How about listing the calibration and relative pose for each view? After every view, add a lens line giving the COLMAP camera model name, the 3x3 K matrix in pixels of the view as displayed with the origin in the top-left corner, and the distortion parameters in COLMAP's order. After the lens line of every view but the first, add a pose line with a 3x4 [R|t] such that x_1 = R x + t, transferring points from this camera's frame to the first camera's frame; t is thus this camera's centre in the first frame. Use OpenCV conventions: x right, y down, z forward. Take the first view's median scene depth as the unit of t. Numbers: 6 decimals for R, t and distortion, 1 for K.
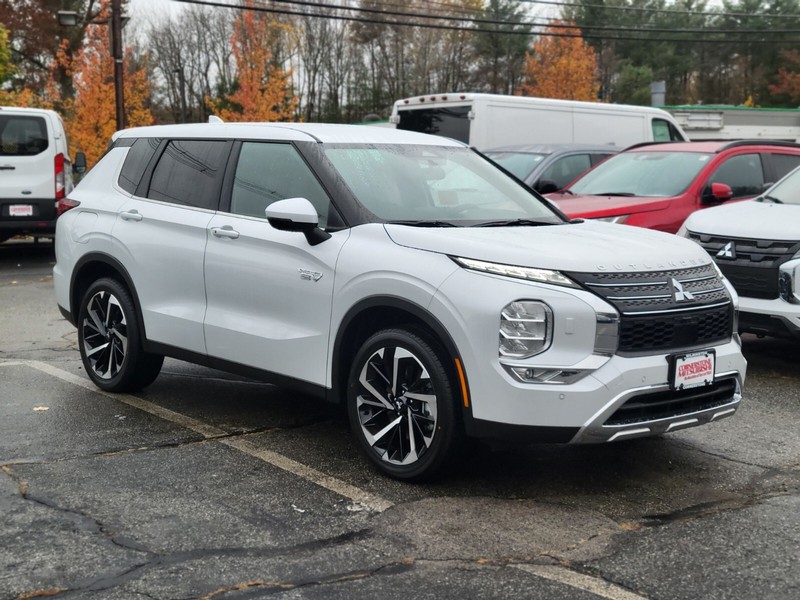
lens RADIAL K [[1228.6, 0, 402.7], [0, 1228.6, 301.2], [0, 0, 1]] dist [0.070106, 0.000000]
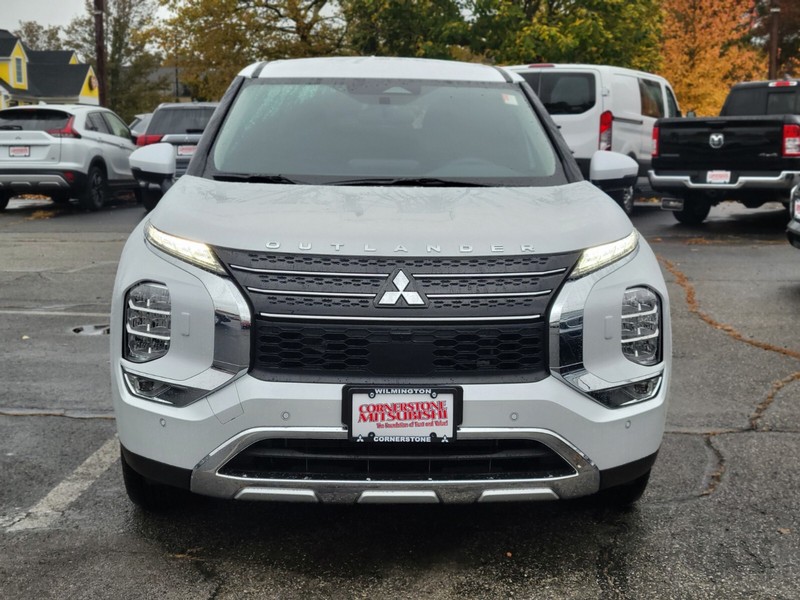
lens RADIAL K [[1228.6, 0, 401.3], [0, 1228.6, 298.0], [0, 0, 1]] dist [0.070106, 0.000000]
pose [[0.771674, 0.088382, -0.629848, 0.637668], [-0.073598, 0.996054, 0.049598, -0.036499], [0.631746, 0.008082, 0.775133, 0.509795]]
